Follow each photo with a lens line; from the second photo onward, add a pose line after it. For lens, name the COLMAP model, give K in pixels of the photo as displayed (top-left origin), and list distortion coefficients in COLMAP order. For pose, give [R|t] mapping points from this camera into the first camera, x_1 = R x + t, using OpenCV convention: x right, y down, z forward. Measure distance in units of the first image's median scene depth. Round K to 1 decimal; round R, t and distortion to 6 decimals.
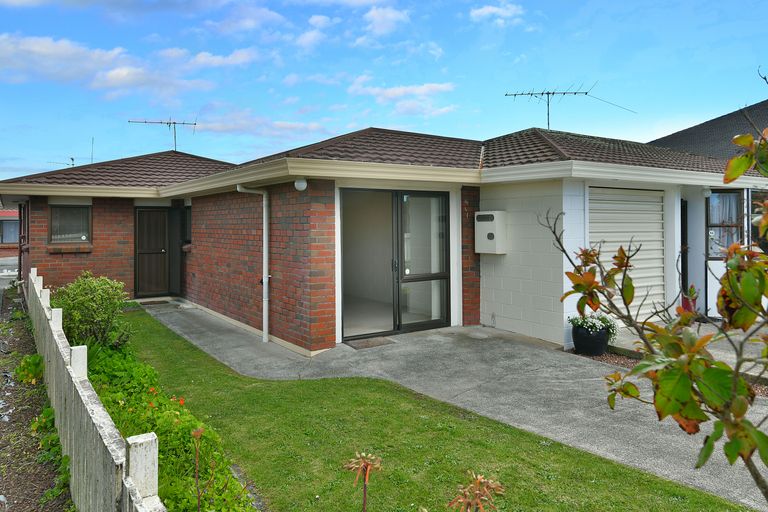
lens RADIAL K [[560.5, 0, 383.7], [0, 560.5, 231.2], [0, 0, 1]] dist [0.028918, -0.001125]
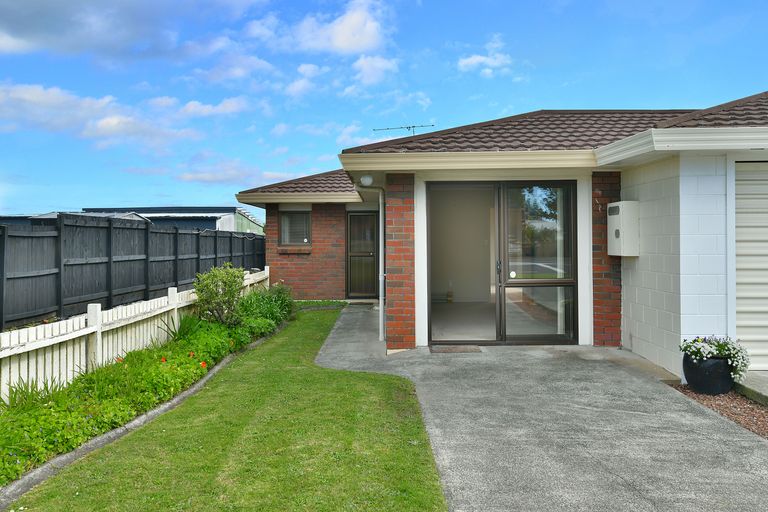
lens RADIAL K [[676.4, 0, 384.0], [0, 676.4, 256.0], [0, 0, 1]] dist [0.003182, -0.001004]
pose [[0.801250, 0.013571, -0.598175, 0.496918], [-0.006437, 0.999880, 0.014062, 0.029175], [0.598295, -0.007417, 0.801242, 0.043331]]
